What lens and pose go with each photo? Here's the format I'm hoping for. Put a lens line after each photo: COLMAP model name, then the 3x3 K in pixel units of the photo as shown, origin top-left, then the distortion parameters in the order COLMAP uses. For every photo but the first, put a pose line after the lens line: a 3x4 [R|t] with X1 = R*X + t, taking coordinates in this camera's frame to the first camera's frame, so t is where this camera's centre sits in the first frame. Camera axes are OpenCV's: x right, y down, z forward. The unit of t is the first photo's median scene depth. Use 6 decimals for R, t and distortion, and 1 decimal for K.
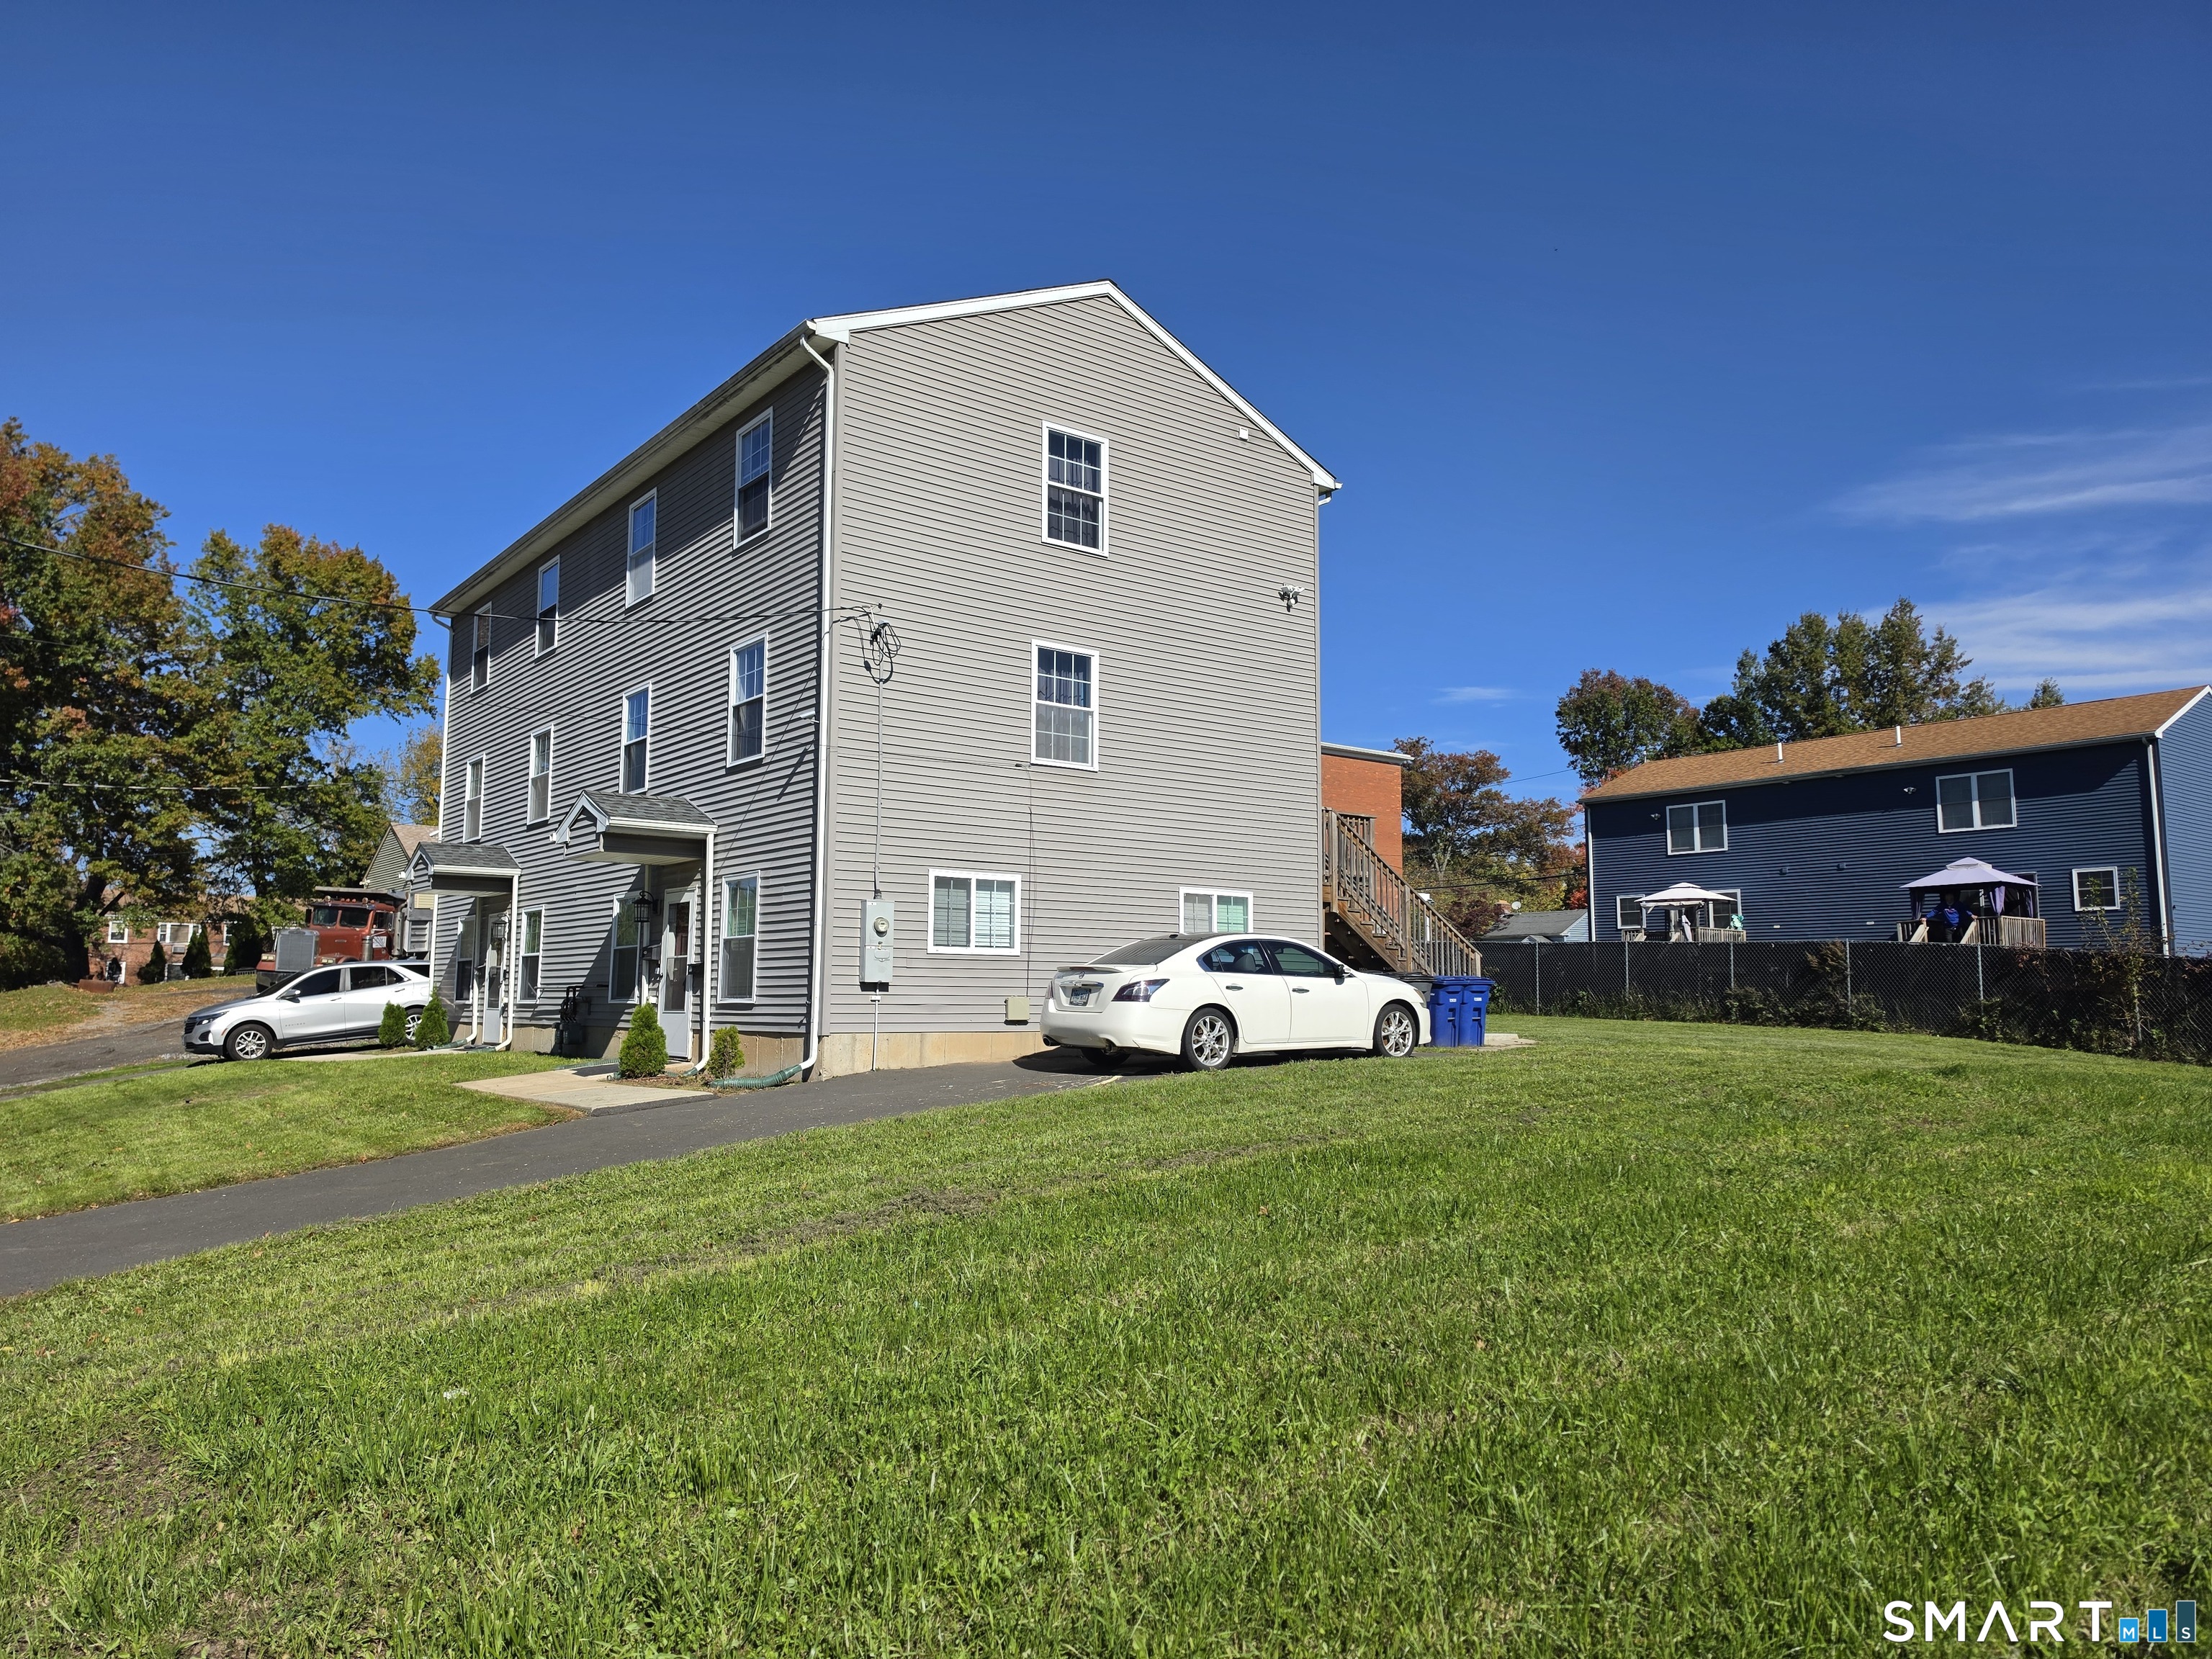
lens RADIAL K [[1506.3, 0, 1106.0], [0, 1506.3, 829.5], [0, 0, 1]] dist [0.144615, -0.290617]
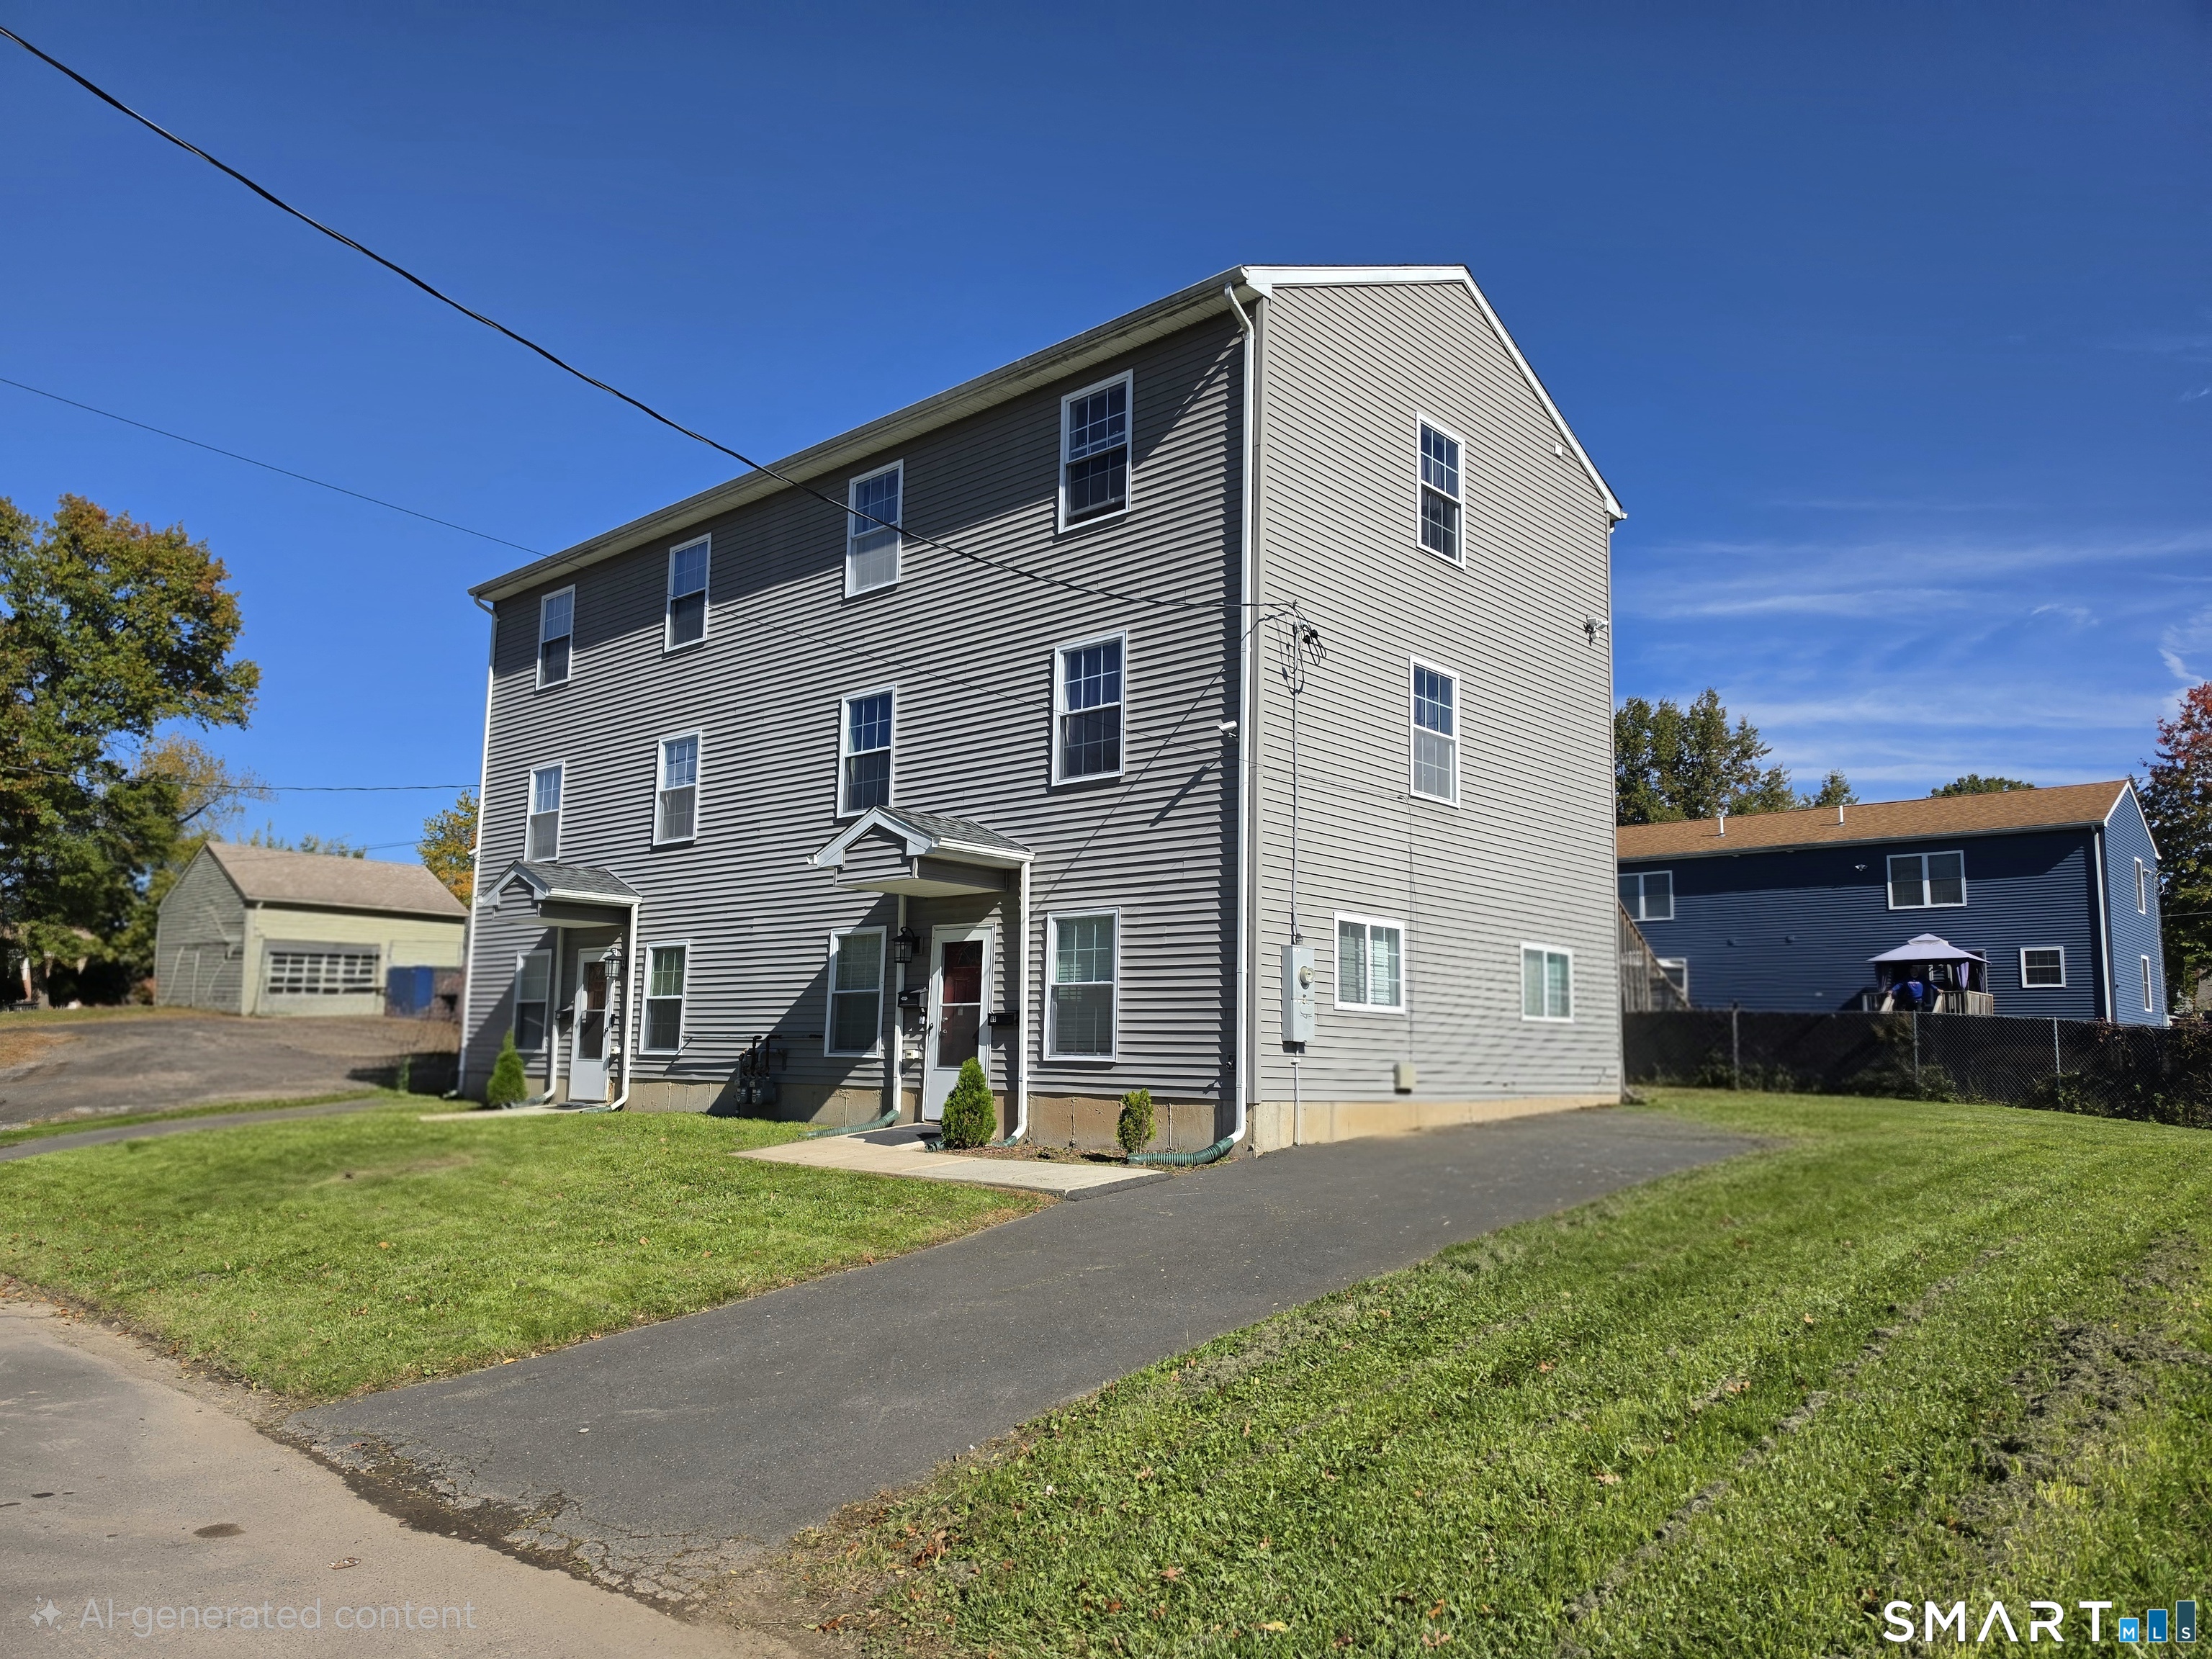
lens RADIAL K [[1497.2, 0, 1104.9], [0, 1497.2, 869.5], [0, 0, 1]] dist [0.129823, -0.207712]
pose [[0.983513, 0.037035, 0.177003, -0.352354], [-0.035329, 0.999294, -0.012780, 0.015399], [-0.177351, 0.006316, 0.984127, 0.154149]]
